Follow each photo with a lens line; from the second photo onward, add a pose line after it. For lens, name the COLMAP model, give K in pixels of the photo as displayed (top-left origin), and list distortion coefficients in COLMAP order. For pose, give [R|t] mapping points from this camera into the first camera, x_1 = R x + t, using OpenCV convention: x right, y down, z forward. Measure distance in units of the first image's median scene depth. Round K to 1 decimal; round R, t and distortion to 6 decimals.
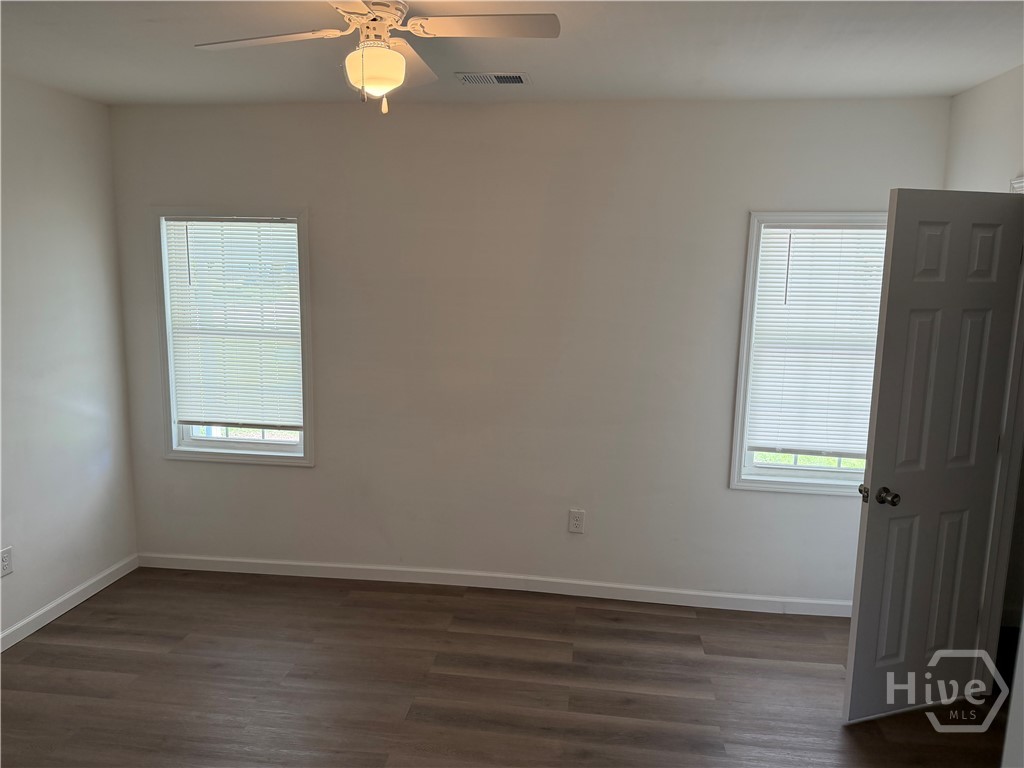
lens RADIAL K [[724.6, 0, 512.0], [0, 724.6, 384.0], [0, 0, 1]] dist [0.119571, -0.169994]
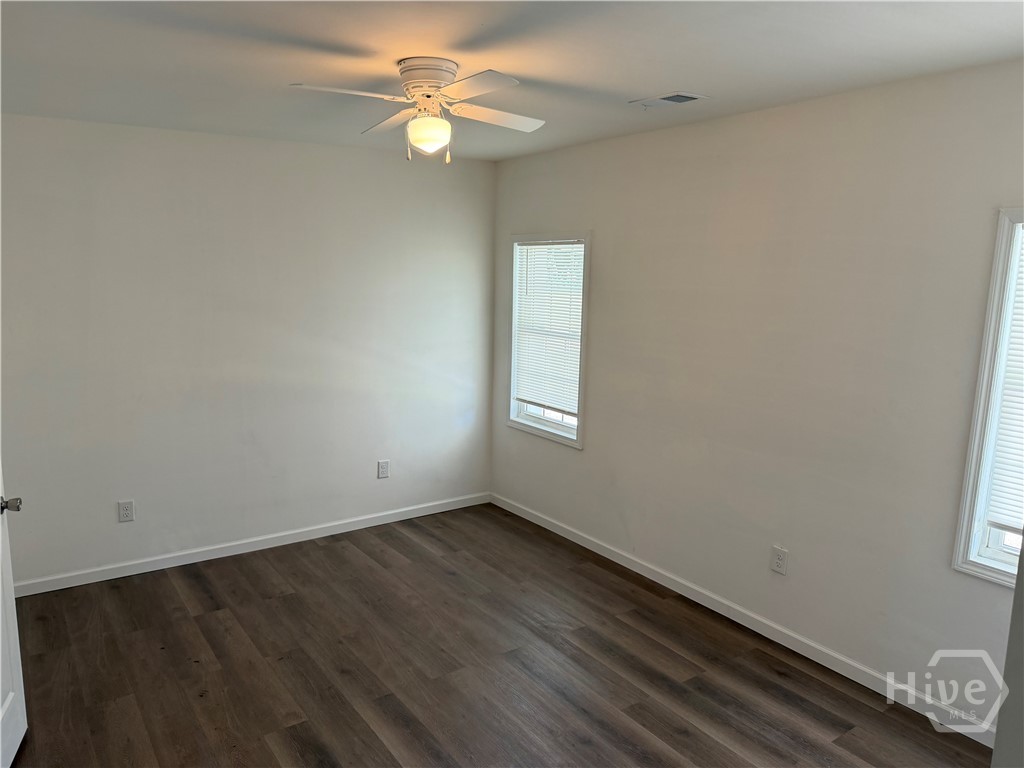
lens RADIAL K [[712.2, 0, 512.0], [0, 712.2, 384.0], [0, 0, 1]] dist [0.003395, -0.001626]
pose [[0.680519, 0.109659, -0.724478, 0.493041], [-0.126801, 0.991445, 0.030960, -0.013654], [0.721675, 0.070796, 0.688602, 0.134845]]
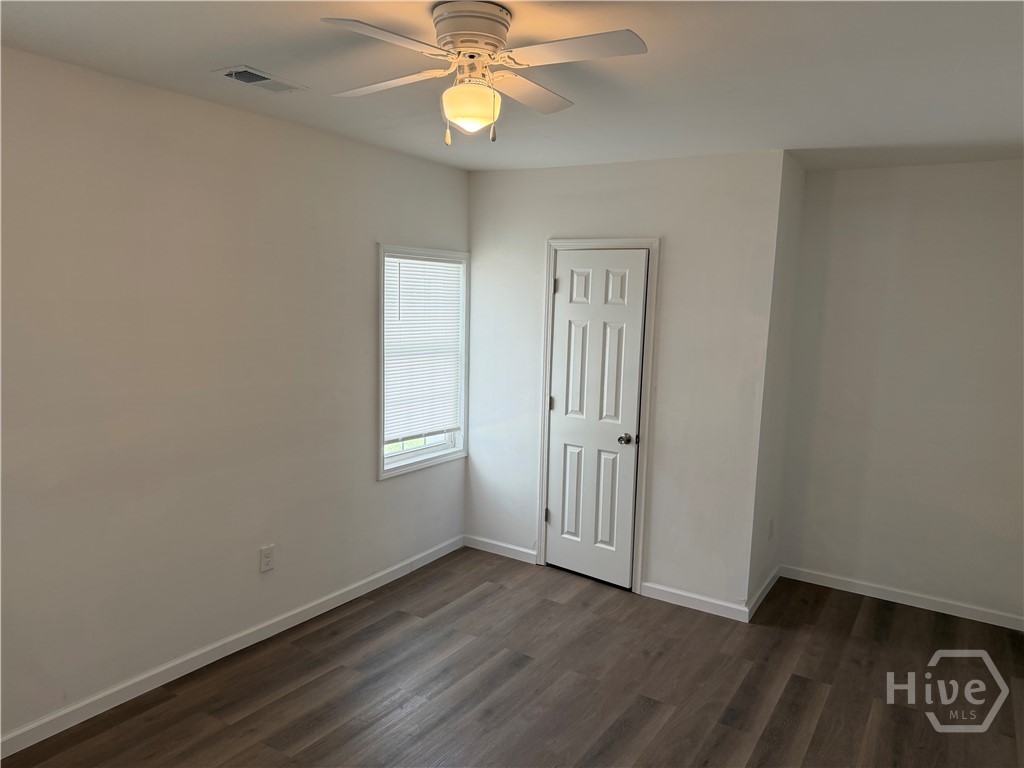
lens RADIAL K [[724.6, 0, 512.0], [0, 724.6, 384.0], [0, 0, 1]] dist [0.119571, -0.169994]
pose [[0.441793, -0.119073, 0.889180, -0.597534], [0.133398, 0.988853, 0.066141, -0.054660], [-0.887144, 0.089394, 0.452752, 0.277204]]
